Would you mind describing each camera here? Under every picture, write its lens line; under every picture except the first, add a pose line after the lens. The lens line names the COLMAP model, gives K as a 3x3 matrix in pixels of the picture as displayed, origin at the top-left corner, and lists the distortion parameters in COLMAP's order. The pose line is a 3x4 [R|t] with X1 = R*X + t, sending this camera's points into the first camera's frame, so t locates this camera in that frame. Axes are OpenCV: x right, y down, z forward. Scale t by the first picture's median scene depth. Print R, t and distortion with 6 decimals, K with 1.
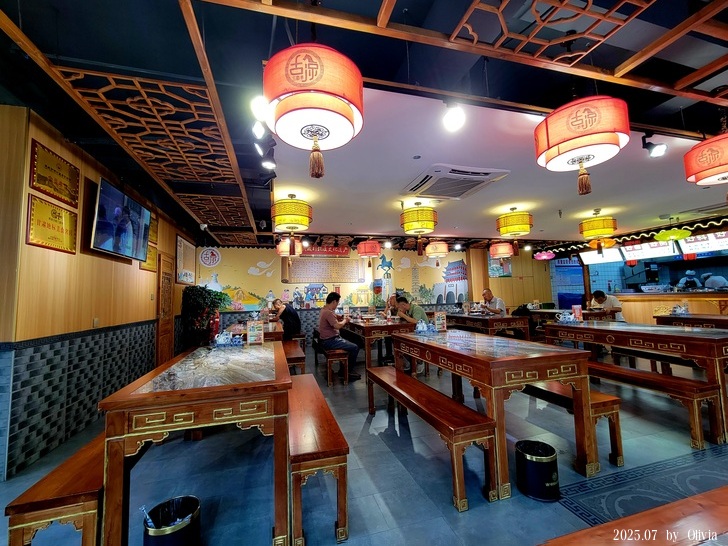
lens RADIAL K [[300.5, 0, 364.0], [0, 300.5, 273.0], [0, 0, 1]] dist [-0.009136, 0.000045]
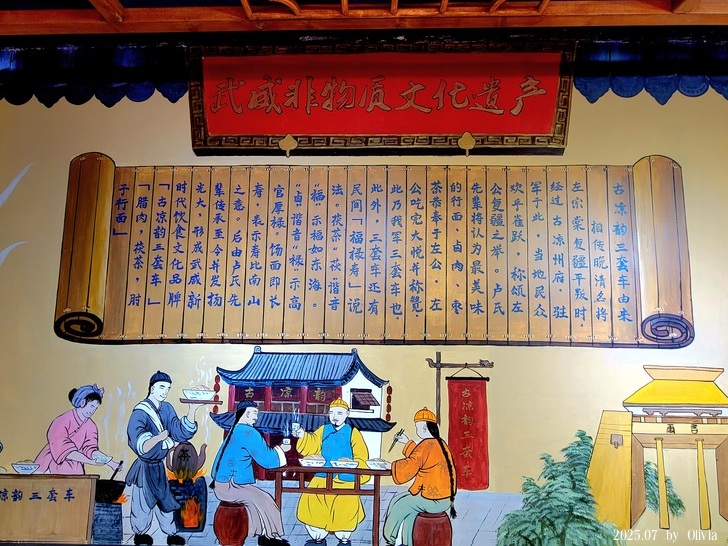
lens RADIAL K [[297.2, 0, 364.0], [0, 297.2, 273.0], [0, 0, 1]] dist [-0.001347, -0.000265]
pose [[0.958854, 0.015475, -0.283478, -0.405134], [-0.010859, 0.999782, 0.017847, -0.001110], [0.283692, -0.014034, 0.958813, 3.677374]]
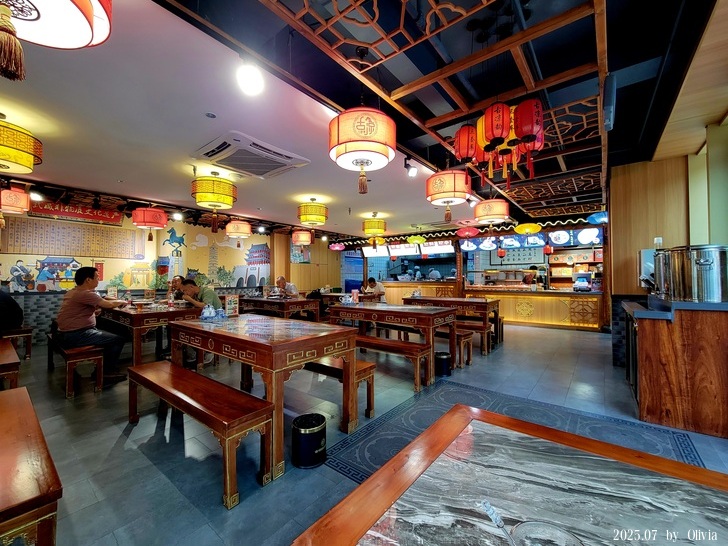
lens RADIAL K [[297.2, 0, 364.0], [0, 297.2, 273.0], [0, 0, 1]] dist [-0.001347, -0.000265]
pose [[0.806880, 0.041004, 0.589291, 0.039125], [-0.072245, 0.996949, 0.029551, 0.003486], [-0.586282, -0.066417, 0.807380, 0.025641]]
